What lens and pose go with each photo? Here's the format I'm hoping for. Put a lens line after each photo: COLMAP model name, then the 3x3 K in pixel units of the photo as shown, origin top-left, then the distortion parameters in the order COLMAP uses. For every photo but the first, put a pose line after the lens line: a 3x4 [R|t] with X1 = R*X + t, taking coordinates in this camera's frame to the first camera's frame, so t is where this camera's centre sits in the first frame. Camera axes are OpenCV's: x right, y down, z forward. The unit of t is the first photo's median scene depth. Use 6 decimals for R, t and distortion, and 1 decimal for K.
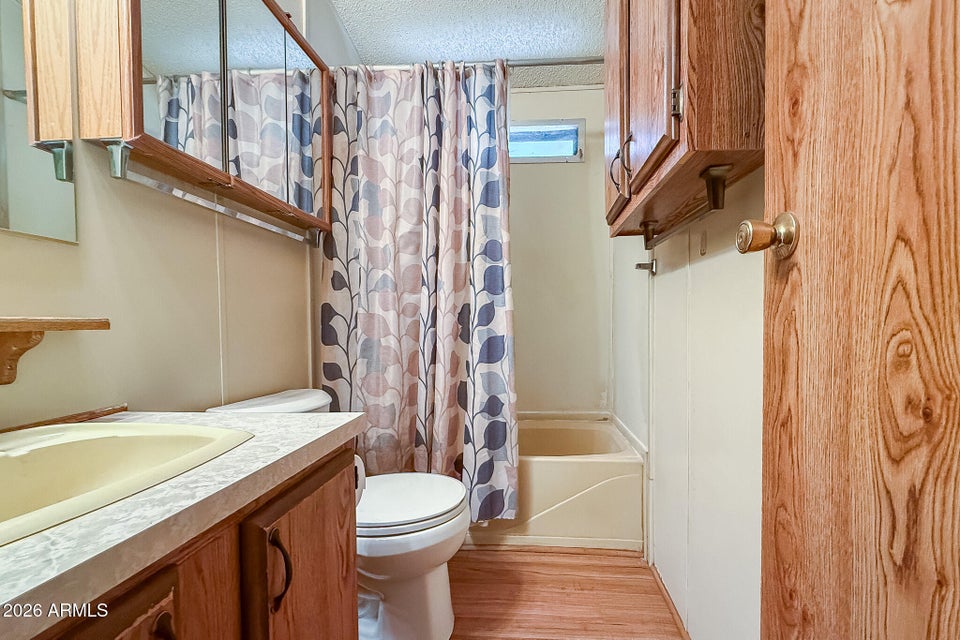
lens RADIAL K [[410.3, 0, 504.6], [0, 410.3, 342.0], [0, 0, 1]] dist [-0.002395, 0.000009]
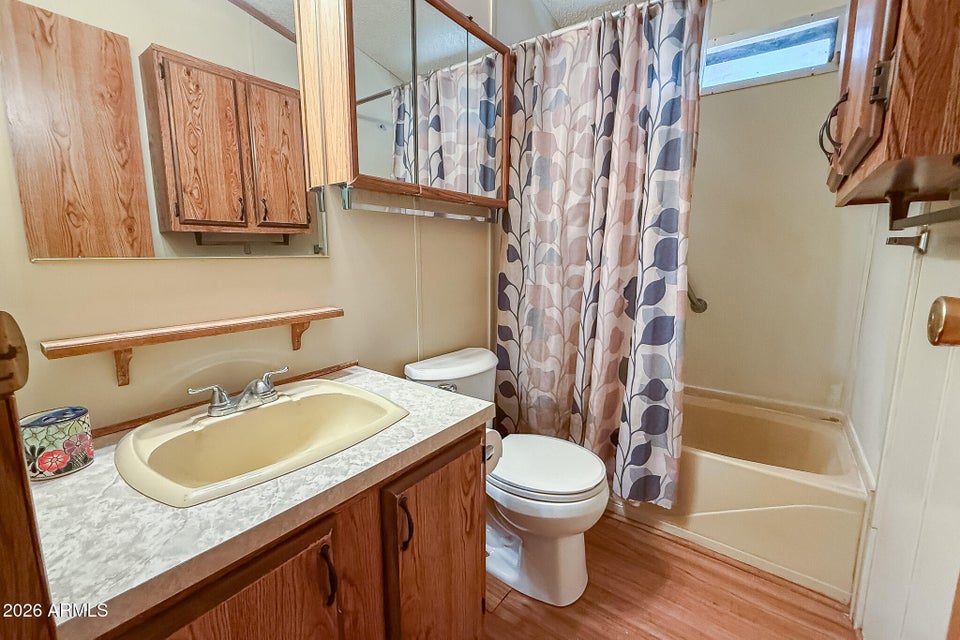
lens RADIAL K [[405.6, 0, 463.3], [0, 405.6, 326.6], [0, 0, 1]] dist [0.001296, 0.000136]
pose [[0.830310, 0.099440, -0.548358, 0.104170], [-0.026323, 0.989852, 0.139644, -0.106449], [0.556680, -0.101513, 0.824501, 0.012461]]
